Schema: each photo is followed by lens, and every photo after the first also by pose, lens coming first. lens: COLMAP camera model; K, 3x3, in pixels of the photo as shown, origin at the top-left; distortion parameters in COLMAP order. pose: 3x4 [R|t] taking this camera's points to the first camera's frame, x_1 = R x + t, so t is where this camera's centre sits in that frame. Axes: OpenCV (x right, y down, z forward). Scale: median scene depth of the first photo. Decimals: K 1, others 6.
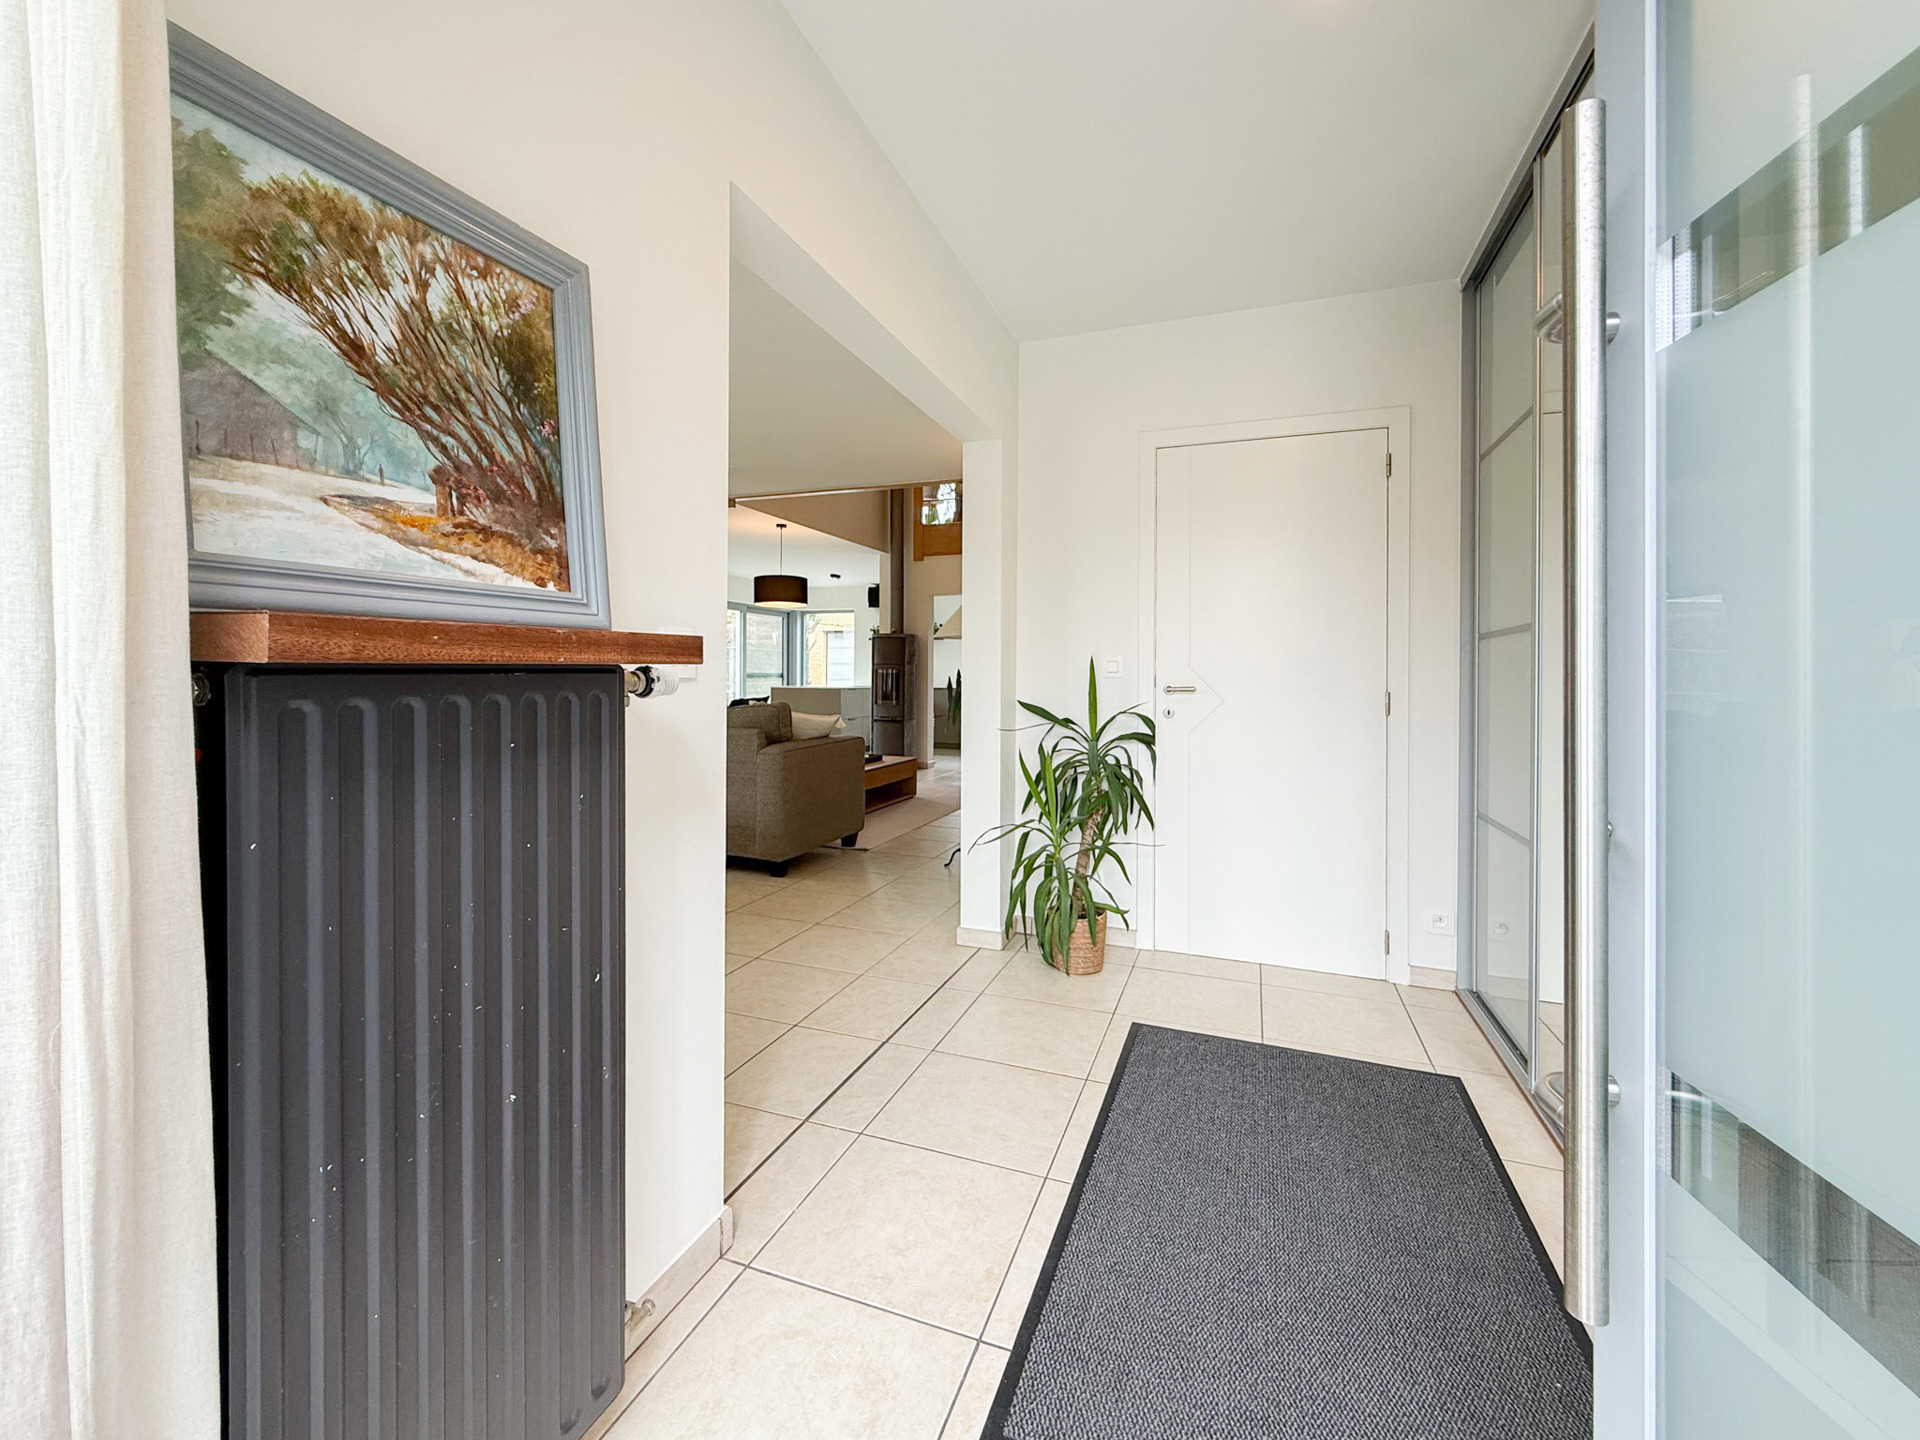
lens RADIAL K [[779.4, 0, 960.0], [0, 779.4, 720.0], [0, 0, 1]] dist [0.000880, 0.000068]
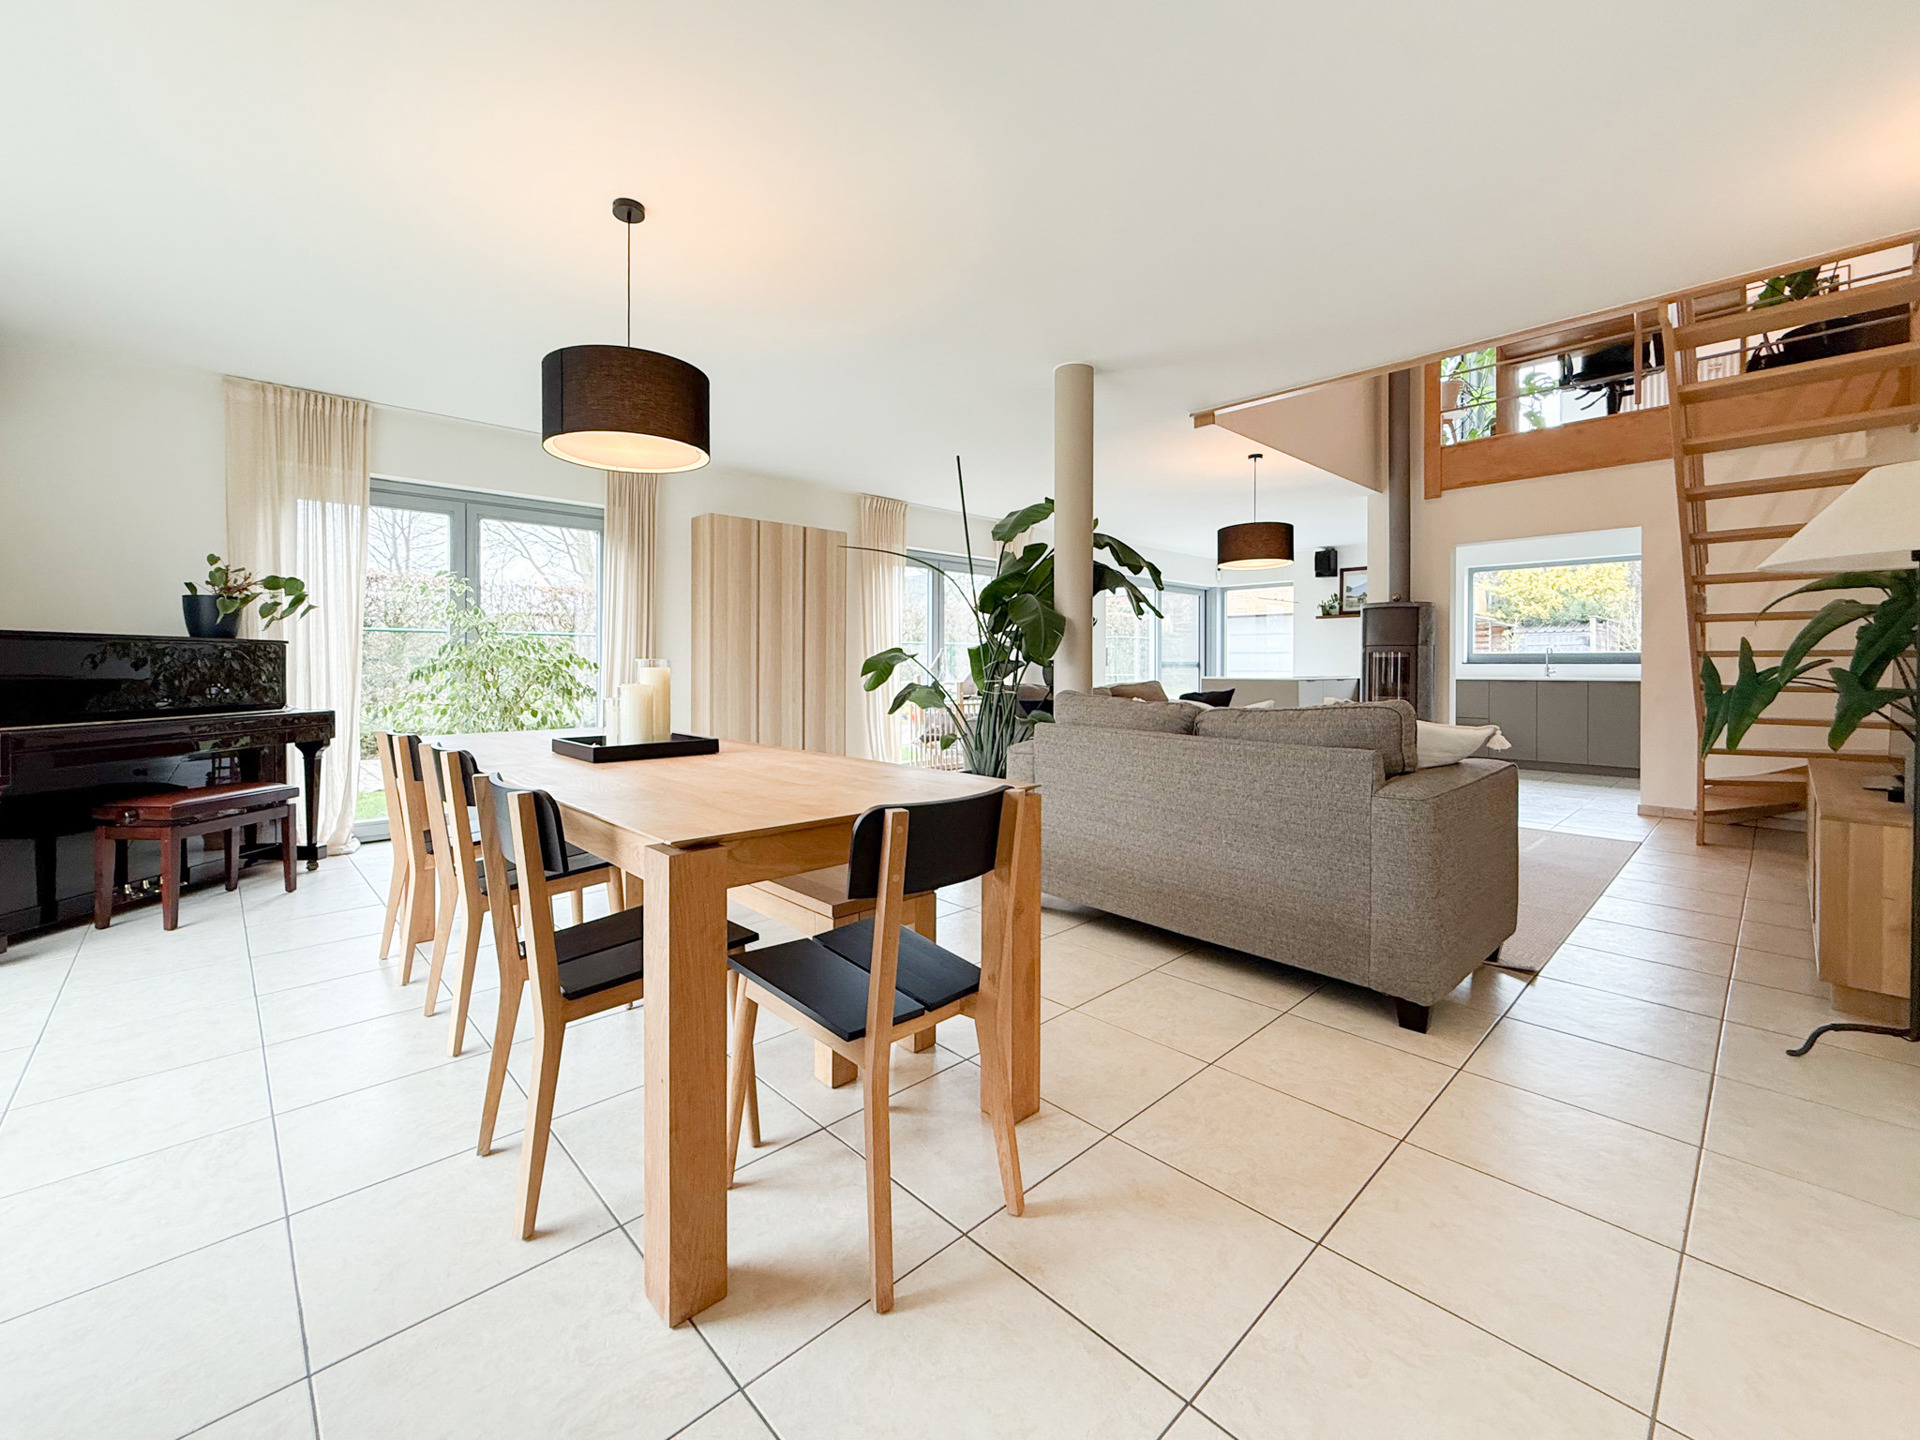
lens RADIAL K [[779.4, 0, 960.0], [0, 779.4, 720.0], [0, 0, 1]] dist [0.000880, 0.000068]
pose [[0.902334, 0.025373, -0.430290, -0.137064], [-0.021805, 0.999675, 0.013223, -0.004515], [0.430486, -0.002549, 0.902594, 0.189388]]
